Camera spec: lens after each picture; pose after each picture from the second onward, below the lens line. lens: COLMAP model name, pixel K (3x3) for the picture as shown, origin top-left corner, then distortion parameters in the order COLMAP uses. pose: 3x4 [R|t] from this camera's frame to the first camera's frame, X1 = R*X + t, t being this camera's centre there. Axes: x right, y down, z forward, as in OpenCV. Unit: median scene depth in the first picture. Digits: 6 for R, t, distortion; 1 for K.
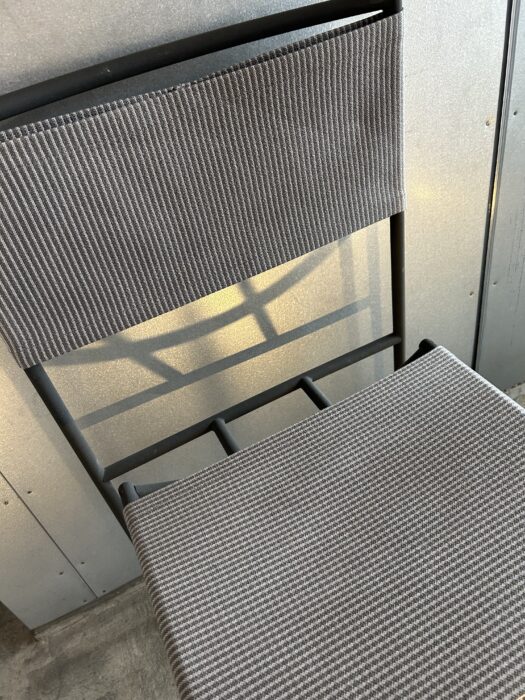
lens RADIAL K [[538.0, 0, 262.5], [0, 538.0, 350.0], [0, 0, 1]] dist [-0.003652, -0.003031]
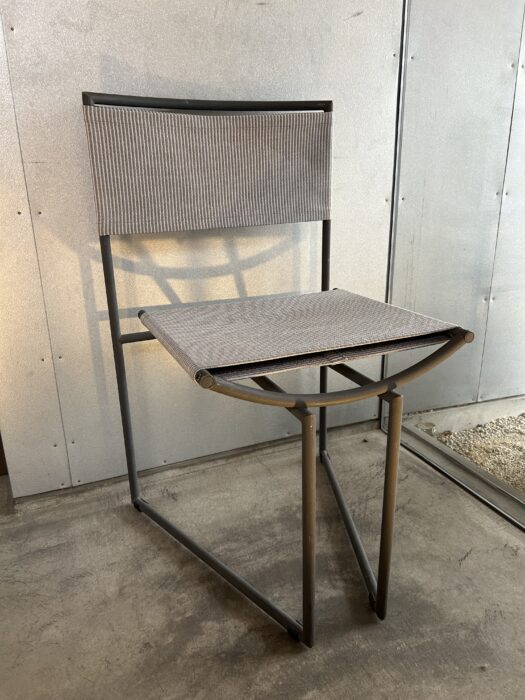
lens RADIAL K [[538.0, 0, 262.5], [0, 538.0, 350.0], [0, 0, 1]] dist [-0.003652, -0.003031]
pose [[0.987919, 0.153868, 0.018454, 0.070778], [-0.135061, 0.913260, -0.384337, 0.732593], [-0.075991, 0.377201, 0.923008, -0.377264]]
